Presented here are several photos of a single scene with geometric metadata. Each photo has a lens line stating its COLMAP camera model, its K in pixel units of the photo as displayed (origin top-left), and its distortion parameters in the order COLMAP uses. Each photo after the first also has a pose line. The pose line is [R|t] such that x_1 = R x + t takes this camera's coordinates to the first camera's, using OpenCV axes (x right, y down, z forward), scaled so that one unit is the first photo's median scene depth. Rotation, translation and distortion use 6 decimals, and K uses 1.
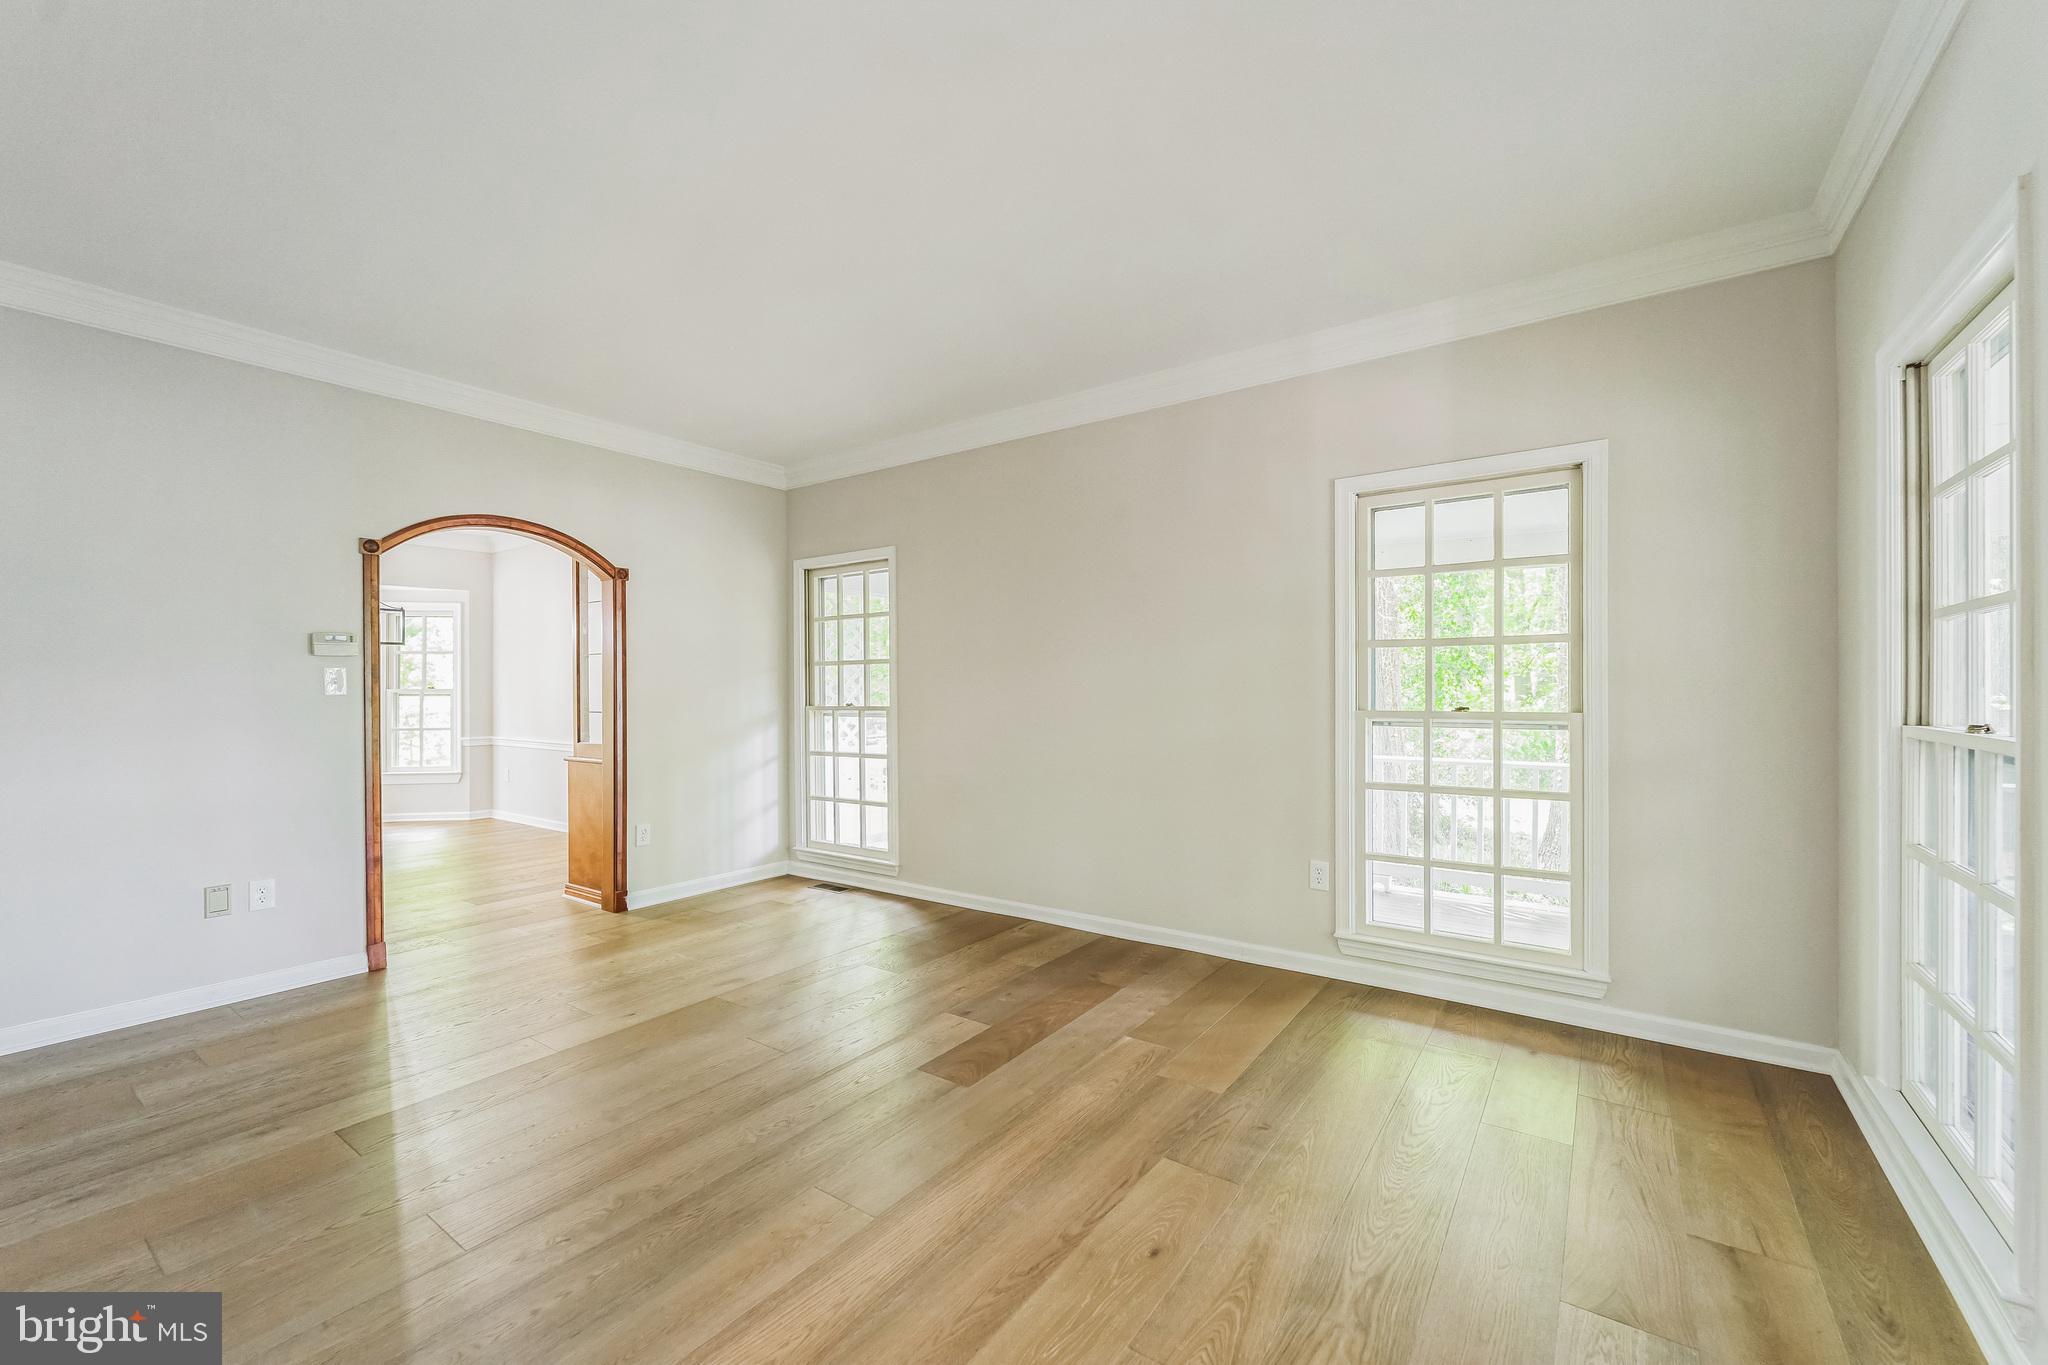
lens RADIAL K [[827.1, 0, 1035.5], [0, 827.1, 680.0], [0, 0, 1]] dist [-0.000673, -0.000382]
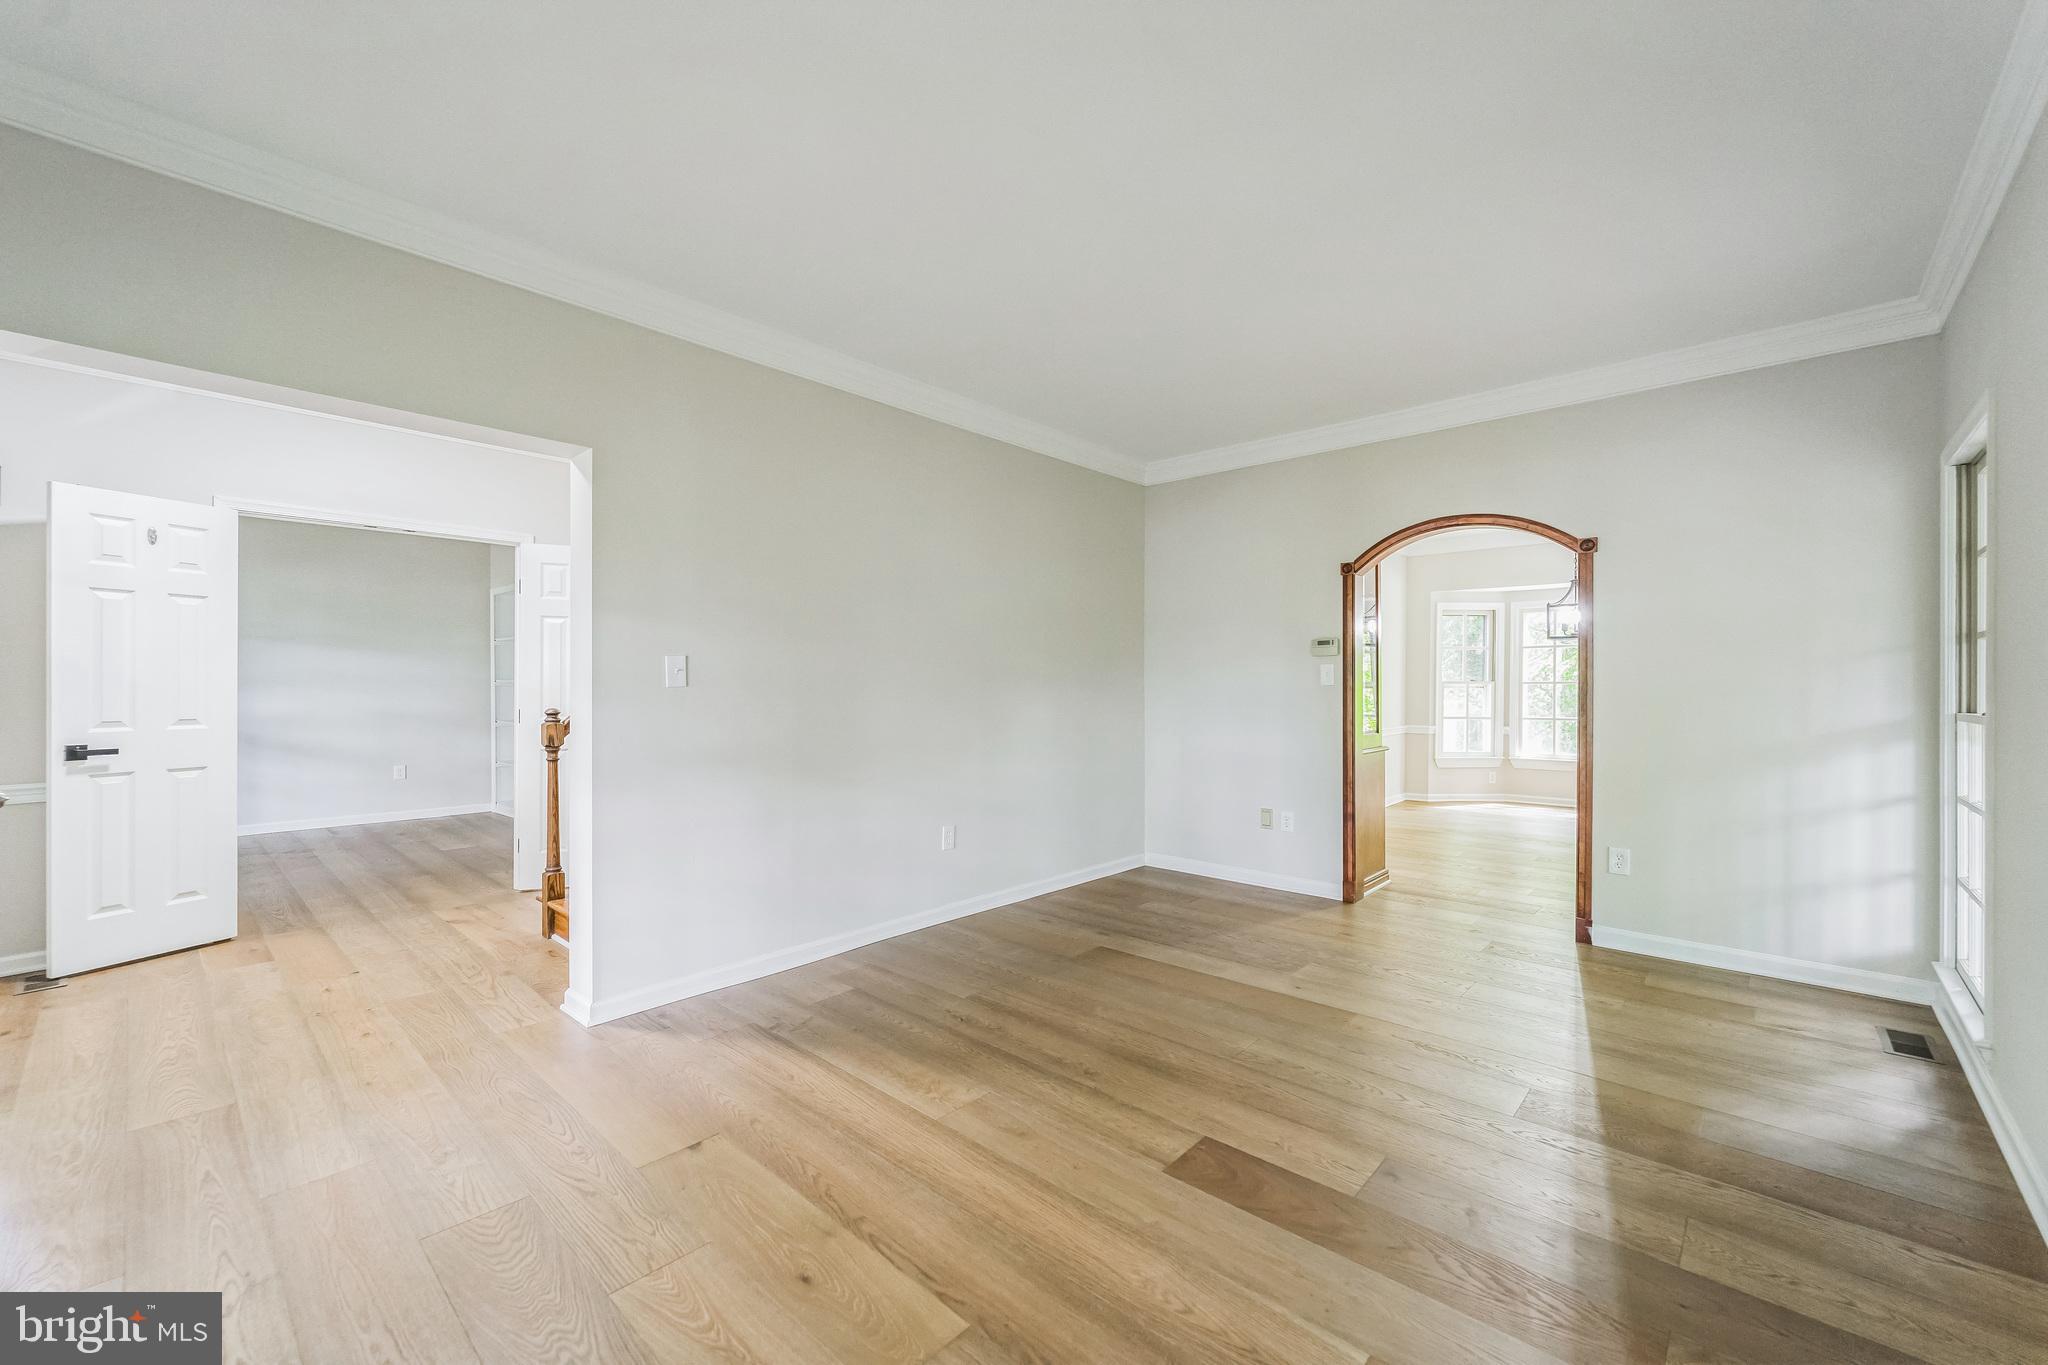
lens RADIAL K [[827.1, 0, 1035.5], [0, 827.1, 680.0], [0, 0, 1]] dist [-0.000673, -0.000382]
pose [[-0.132609, 0.002801, -0.991164, 0.688482], [0.009786, 0.999951, 0.001516, 0.004719], [0.991120, -0.009499, -0.132630, 0.917146]]
